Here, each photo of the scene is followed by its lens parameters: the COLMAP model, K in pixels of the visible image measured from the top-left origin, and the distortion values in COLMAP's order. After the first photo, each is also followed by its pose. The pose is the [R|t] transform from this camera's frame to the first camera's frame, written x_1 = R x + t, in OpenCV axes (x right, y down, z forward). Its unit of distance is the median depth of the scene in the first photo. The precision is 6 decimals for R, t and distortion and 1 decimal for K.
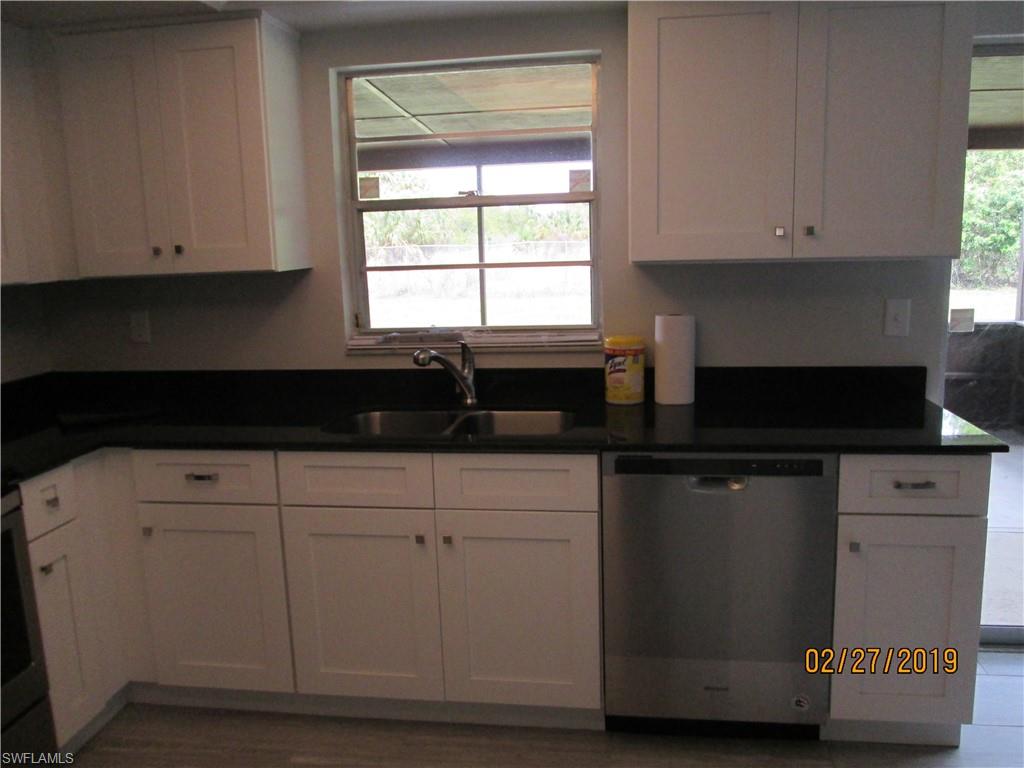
lens RADIAL K [[854.1, 0, 502.7], [0, 854.1, 386.2], [0, 0, 1]] dist [-0.053734, 0.025749]
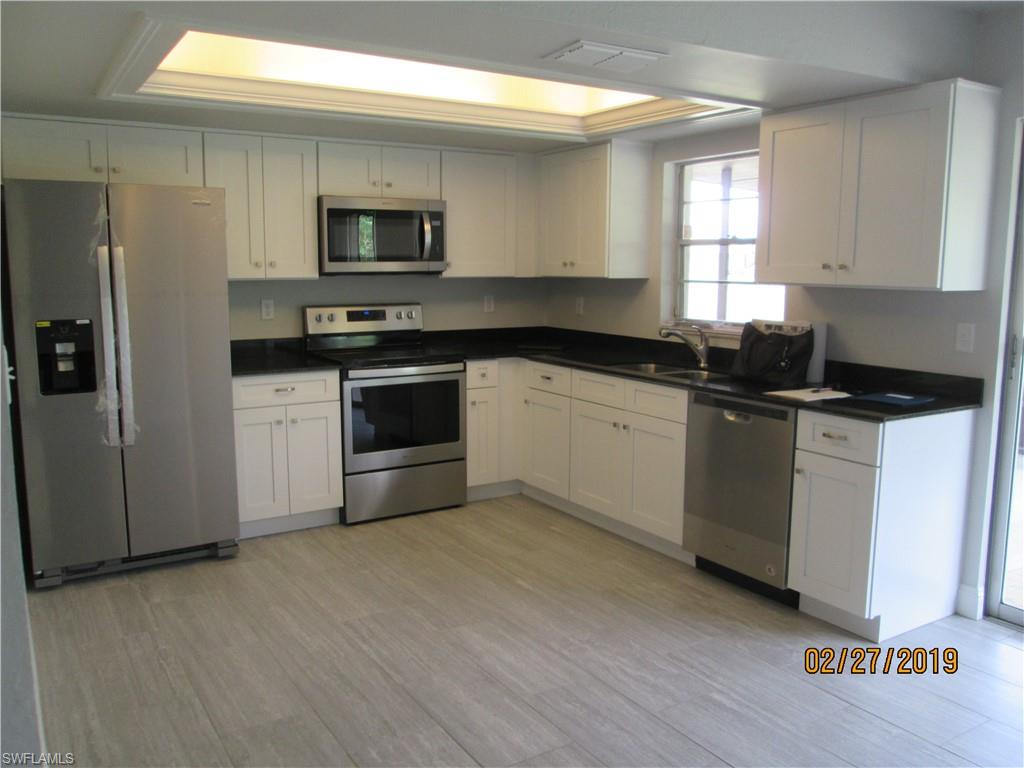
lens RADIAL K [[854.1, 0, 521.2], [0, 854.1, 392.5], [0, 0, 1]] dist [-0.053734, 0.025749]
pose [[0.649070, 0.146154, -0.746557, 1.071017], [-0.160213, 0.985623, 0.053664, 0.042101], [0.743667, 0.084777, 0.663154, -0.357928]]
